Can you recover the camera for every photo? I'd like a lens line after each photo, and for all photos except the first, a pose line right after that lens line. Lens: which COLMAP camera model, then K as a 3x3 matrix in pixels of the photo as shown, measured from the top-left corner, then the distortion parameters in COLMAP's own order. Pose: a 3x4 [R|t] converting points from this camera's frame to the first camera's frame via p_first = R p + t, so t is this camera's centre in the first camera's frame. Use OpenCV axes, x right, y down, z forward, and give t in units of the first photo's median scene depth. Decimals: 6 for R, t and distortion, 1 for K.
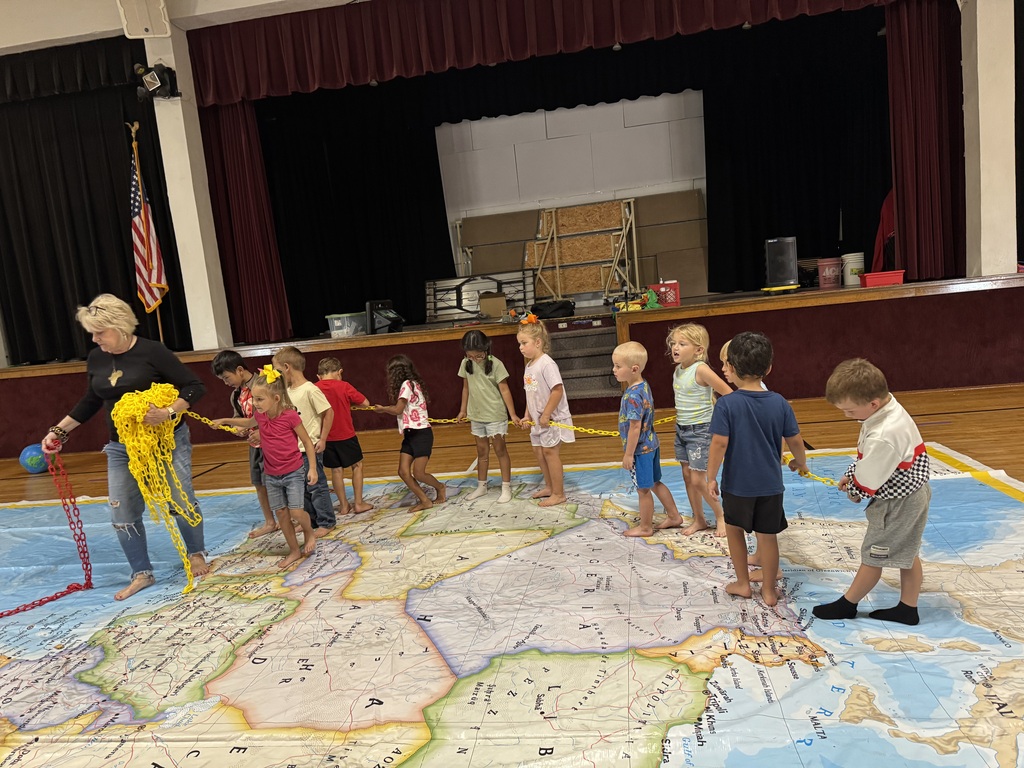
lens RADIAL K [[703.3, 0, 513.0], [0, 703.3, 381.8], [0, 0, 1]] dist [0.006986, -0.009535]
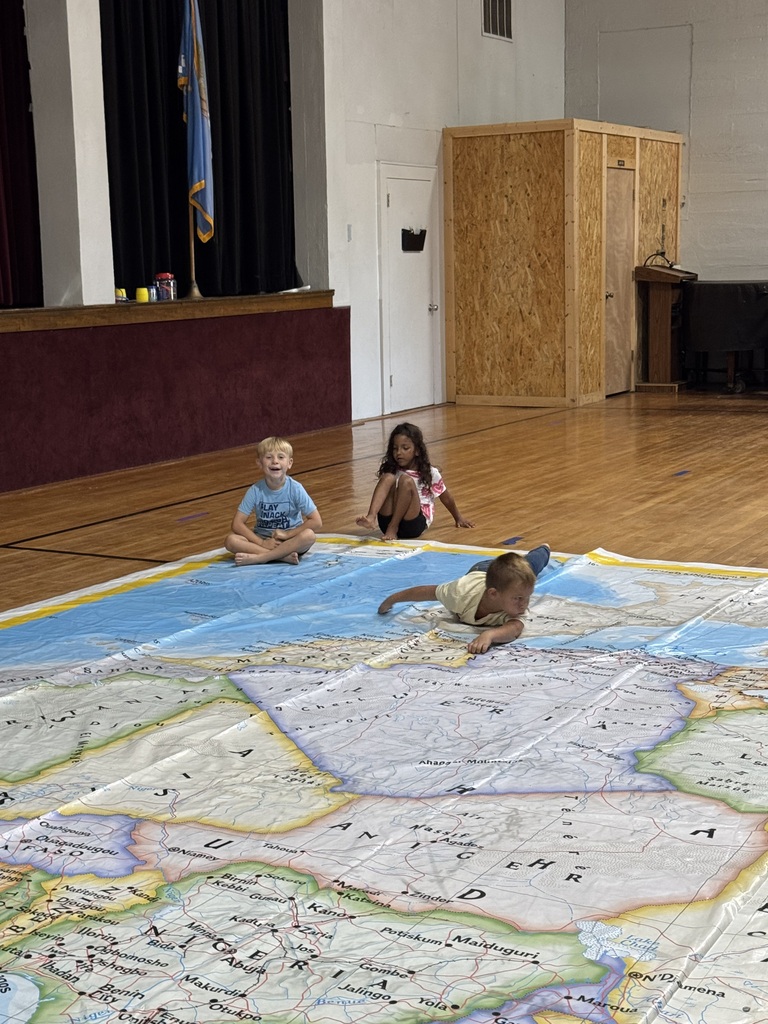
lens RADIAL K [[1645.5, 0, 384.6], [0, 1645.5, 513.0], [0, 0, 1]] dist [0.118328, 0.000000]
pose [[0.354141, -0.050430, 0.933831, -1.400857], [0.093676, 0.995436, 0.018231, 0.079027], [-0.930488, 0.081022, 0.357249, 0.553097]]
